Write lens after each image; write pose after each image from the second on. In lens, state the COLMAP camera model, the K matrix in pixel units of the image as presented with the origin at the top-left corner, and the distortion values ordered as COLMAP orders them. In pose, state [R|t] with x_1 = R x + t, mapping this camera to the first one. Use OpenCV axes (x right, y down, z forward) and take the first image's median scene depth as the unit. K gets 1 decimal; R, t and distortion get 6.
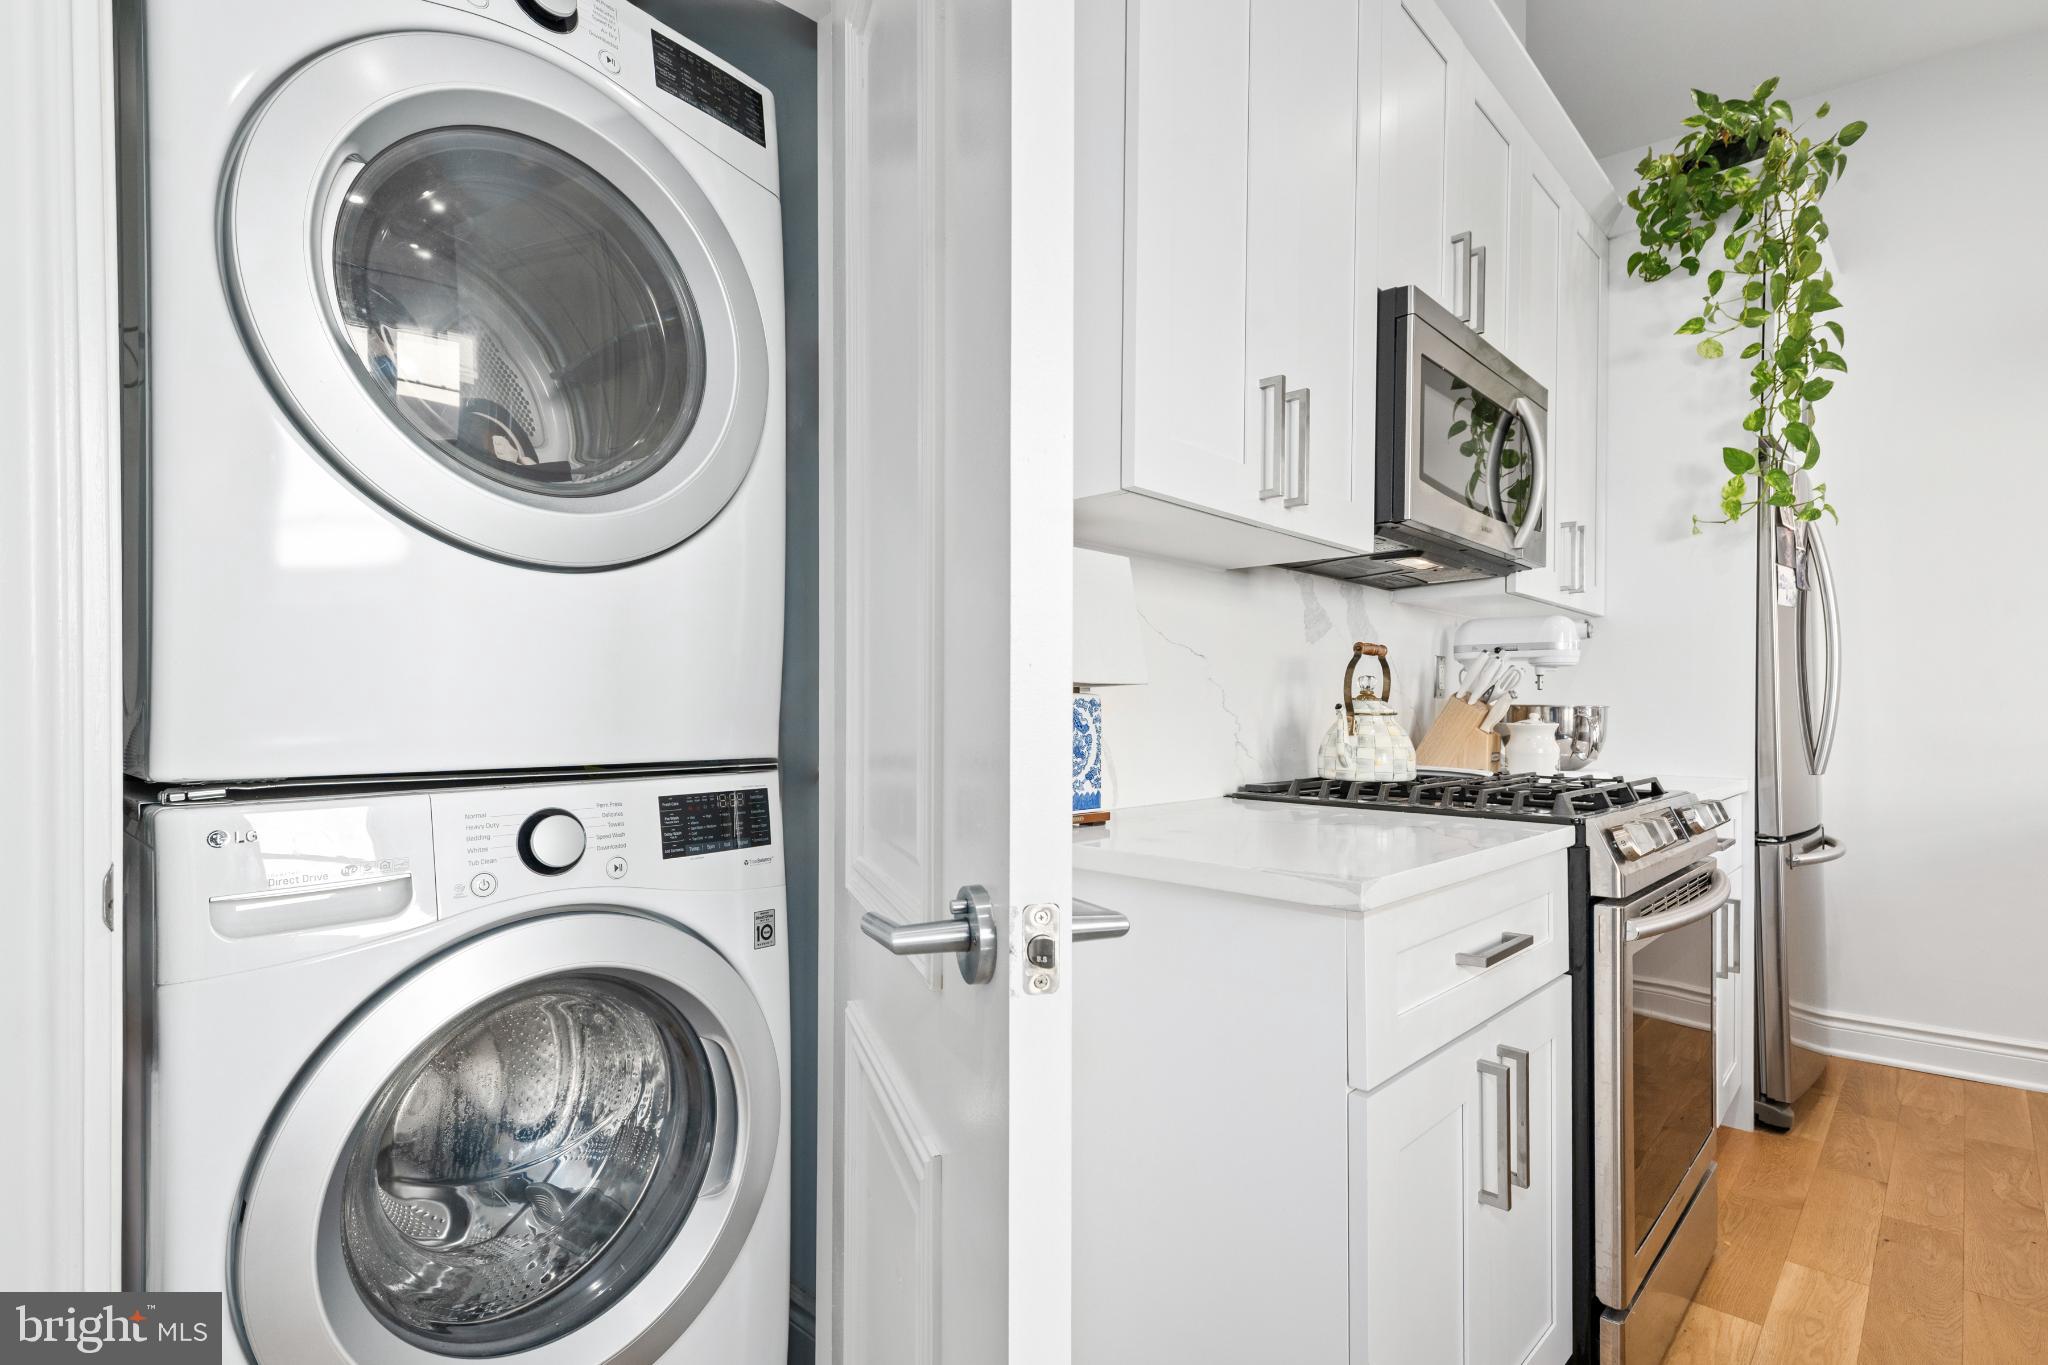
lens RADIAL K [[1010.8, 0, 1010.6], [0, 1010.8, 707.2], [0, 0, 1]] dist [0.022936, -0.003986]
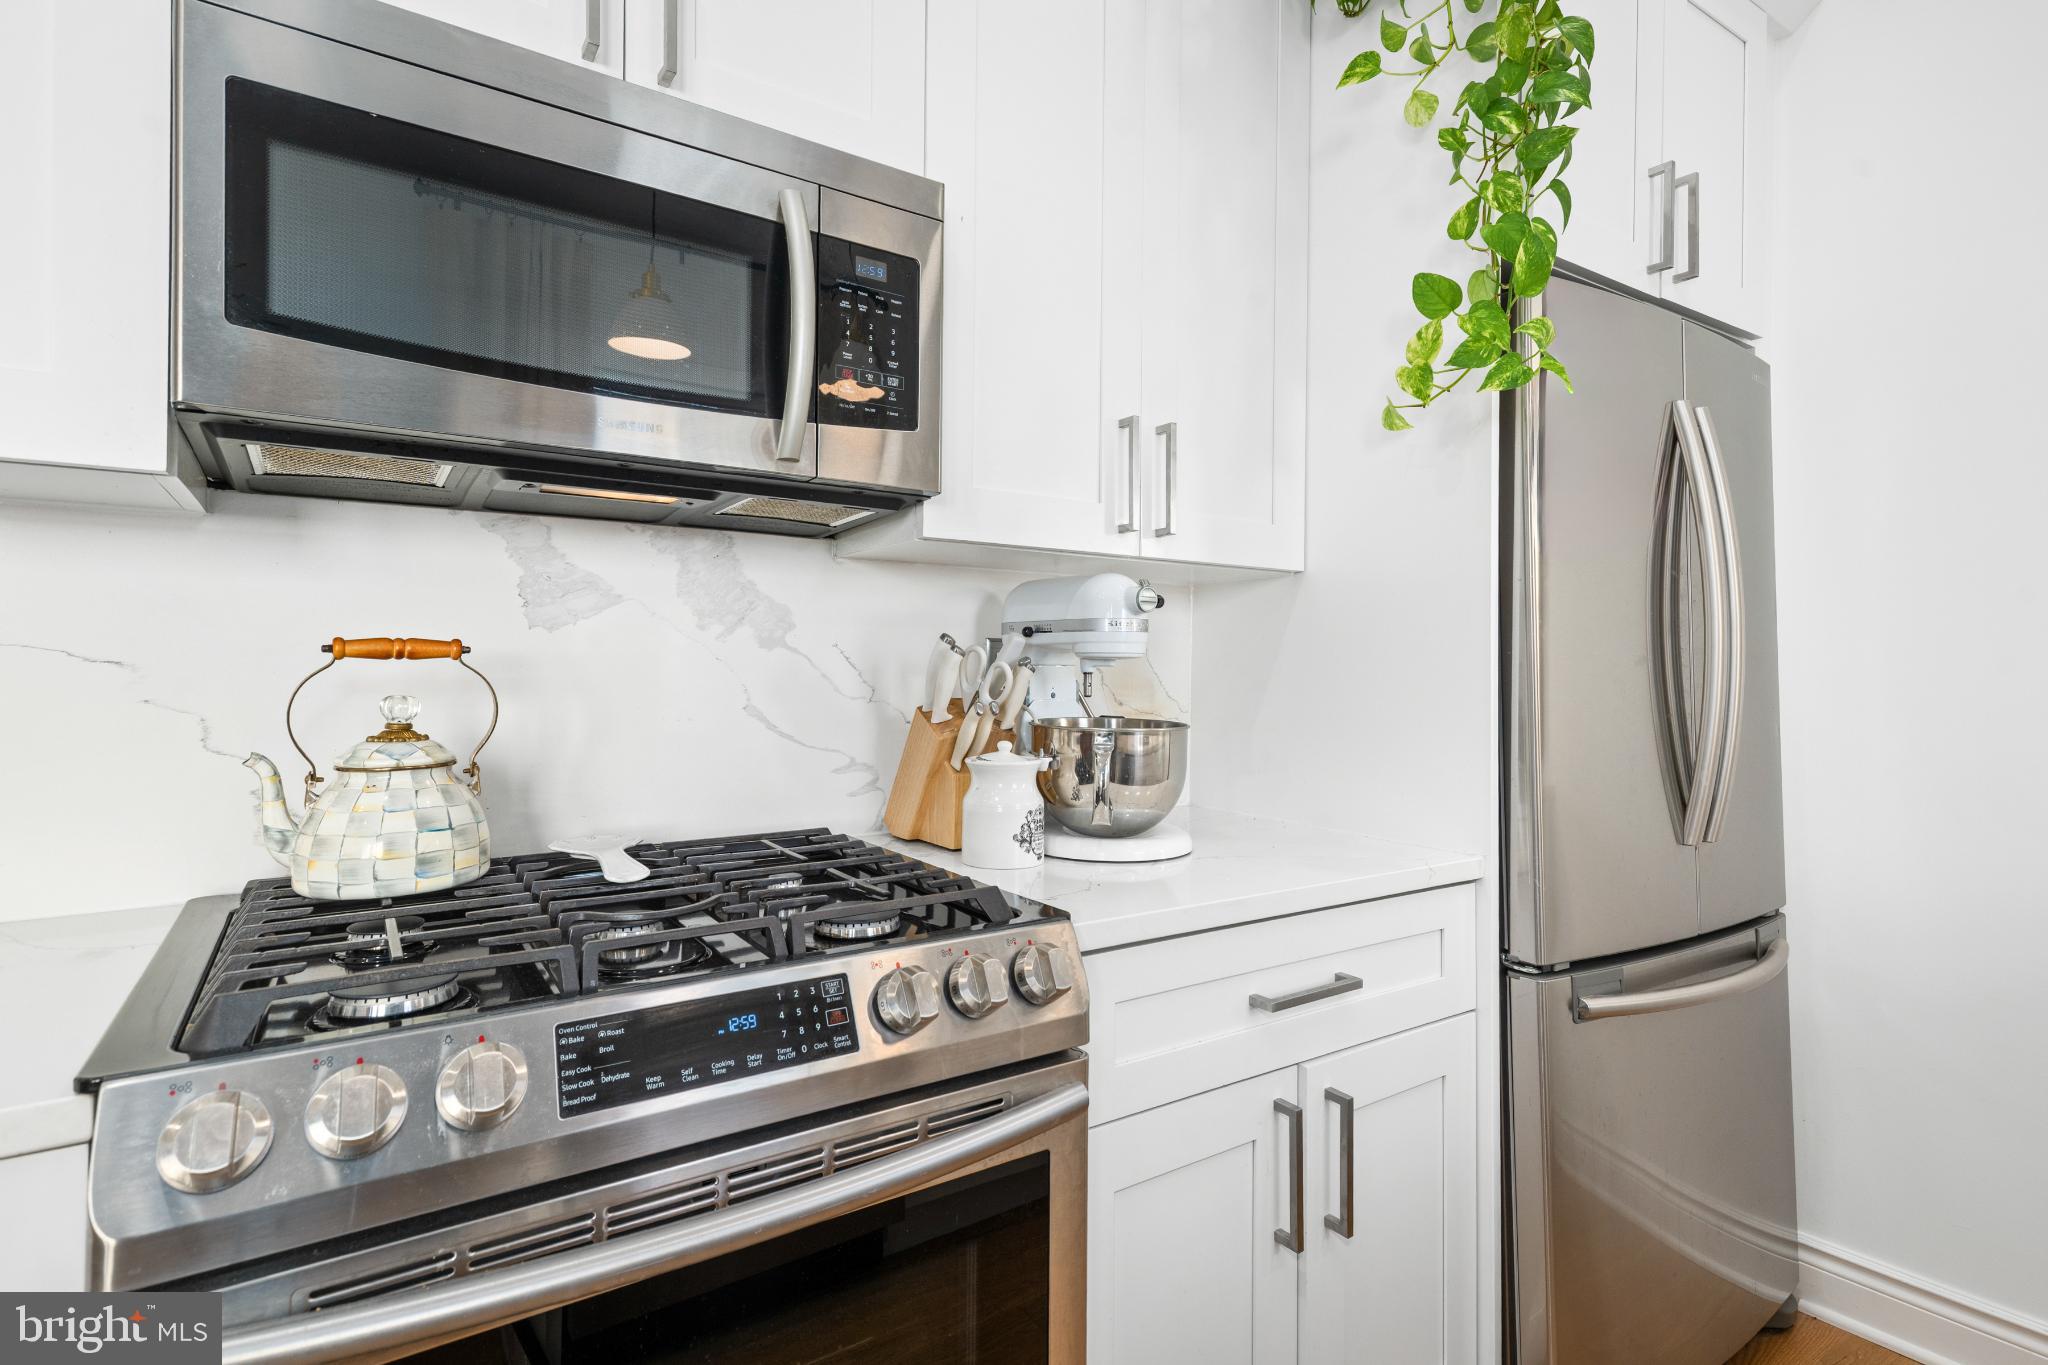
lens RADIAL K [[1010.8, 0, 1004.0], [0, 1010.8, 652.6], [0, 0, 1]] dist [0.022936, -0.003986]
pose [[0.973138, -0.002337, -0.230211, 0.643748], [-0.000933, 0.999900, -0.014093, -0.037401], [0.230221, 0.013929, 0.973039, 0.424936]]
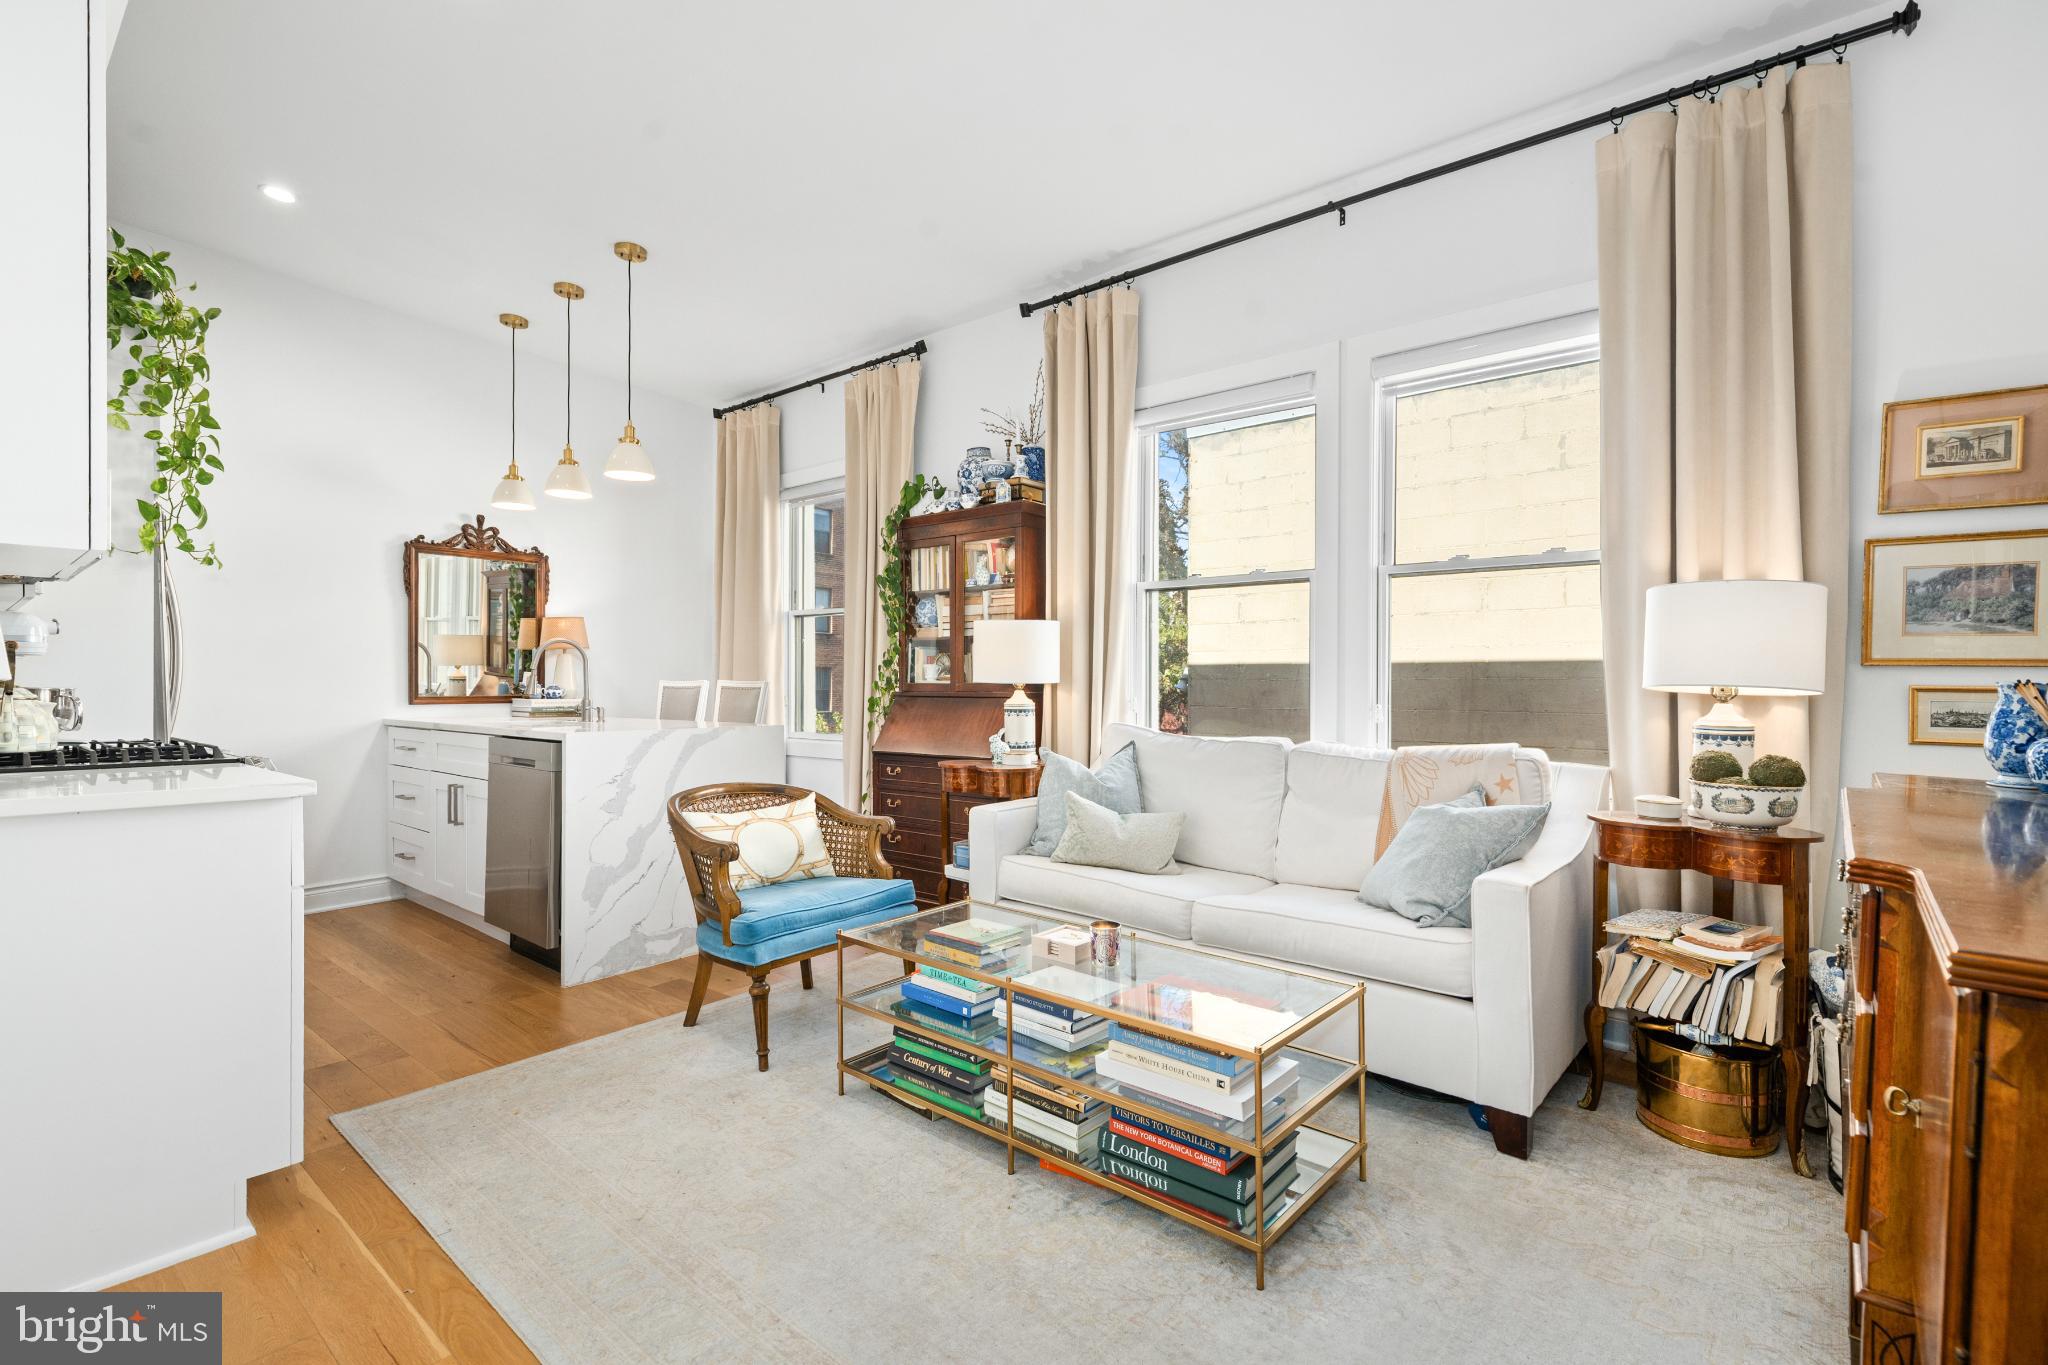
lens RADIAL K [[932.5, 0, 1012.6], [0, 932.5, 689.1], [0, 0, 1]] dist [0.016646, -0.004813]
pose [[-0.037396, -0.013314, 0.999212, -0.655925], [-0.004094, 0.999905, 0.013170, -0.021795], [-0.999292, -0.003598, -0.037447, -0.141498]]
